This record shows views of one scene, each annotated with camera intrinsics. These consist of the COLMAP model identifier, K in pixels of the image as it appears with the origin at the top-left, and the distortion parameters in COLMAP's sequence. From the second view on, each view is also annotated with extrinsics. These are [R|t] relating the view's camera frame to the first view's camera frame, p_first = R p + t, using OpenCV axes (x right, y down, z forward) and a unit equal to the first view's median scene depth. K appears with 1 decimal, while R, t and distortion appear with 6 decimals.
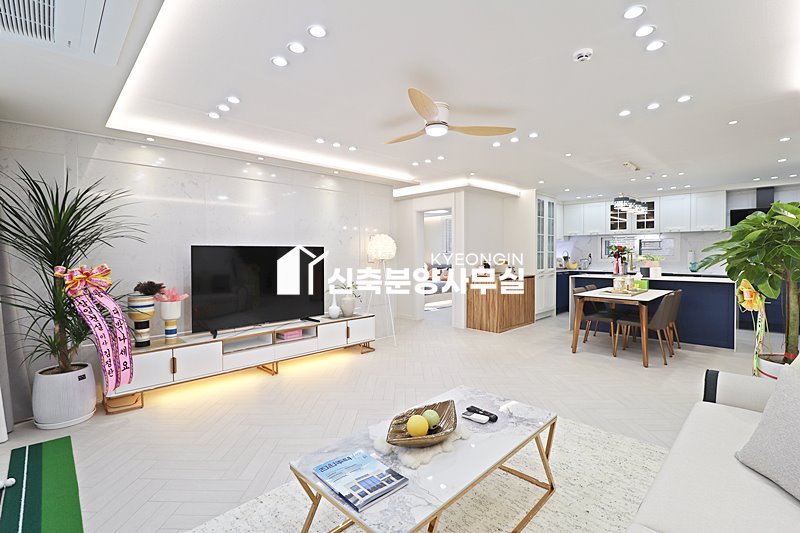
lens RADIAL K [[373.3, 0, 398.7], [0, 373.3, 262.3], [0, 0, 1]] dist [-0.003203, -0.008798]
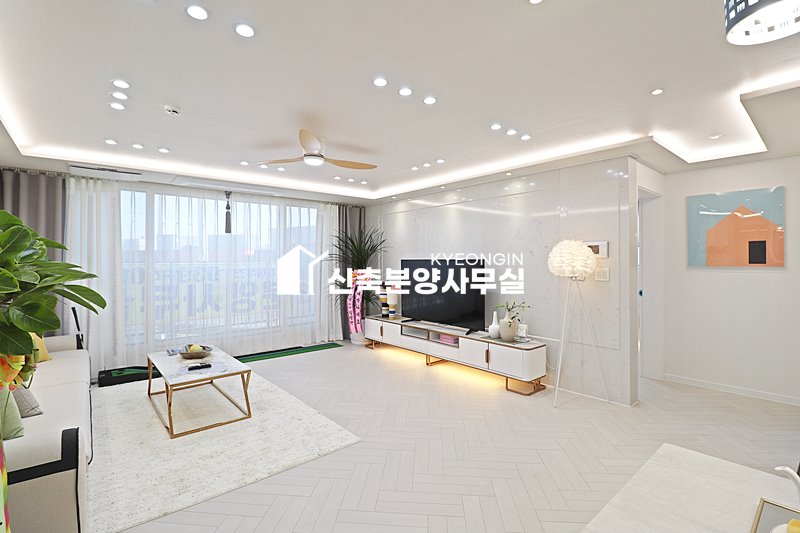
lens RADIAL K [[373.3, 0, 398.3], [0, 373.3, 261.4], [0, 0, 1]] dist [-0.003203, -0.008798]
pose [[-0.066081, 0.015507, -0.997694, 0.764229], [-0.017885, 0.999700, 0.016723, -0.049360], [0.997654, 0.018949, -0.065784, 0.841869]]
